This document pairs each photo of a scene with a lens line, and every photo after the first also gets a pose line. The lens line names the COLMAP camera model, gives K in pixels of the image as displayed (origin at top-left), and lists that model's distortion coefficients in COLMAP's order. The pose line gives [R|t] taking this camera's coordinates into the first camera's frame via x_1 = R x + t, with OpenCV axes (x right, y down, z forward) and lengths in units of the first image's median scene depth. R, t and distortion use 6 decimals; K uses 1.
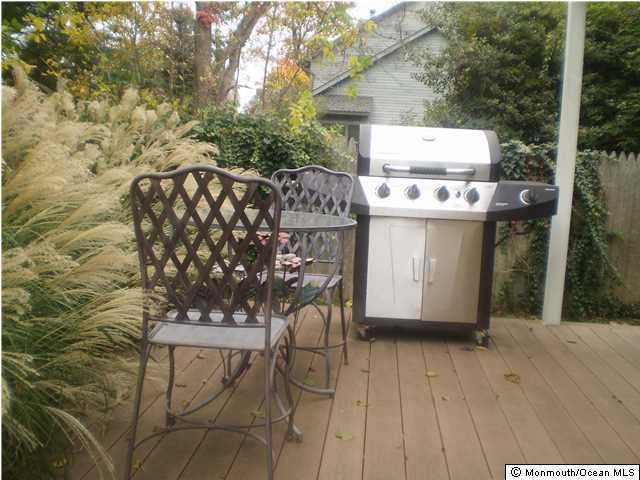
lens RADIAL K [[689.7, 0, 321.3], [0, 689.7, 239.8], [0, 0, 1]] dist [-0.143538, 0.000000]
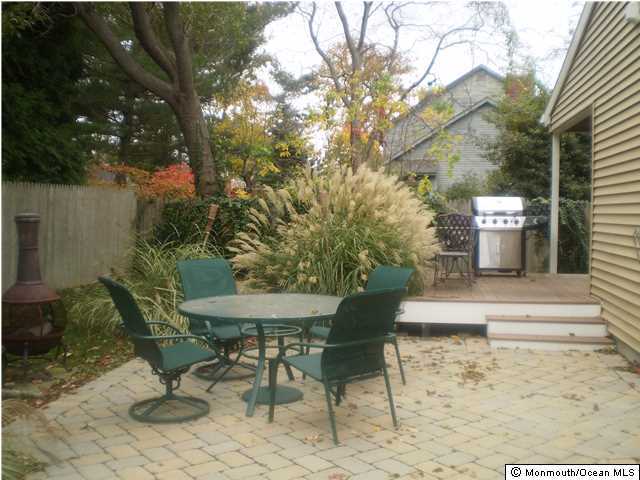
lens RADIAL K [[689.7, 0, 319.1], [0, 689.7, 240.6], [0, 0, 1]] dist [-0.143538, 0.000000]
pose [[0.995932, -0.039898, -0.080799, -0.341506], [0.033386, 0.996203, -0.080403, 0.199887], [0.083700, 0.077378, 0.993482, -1.734204]]
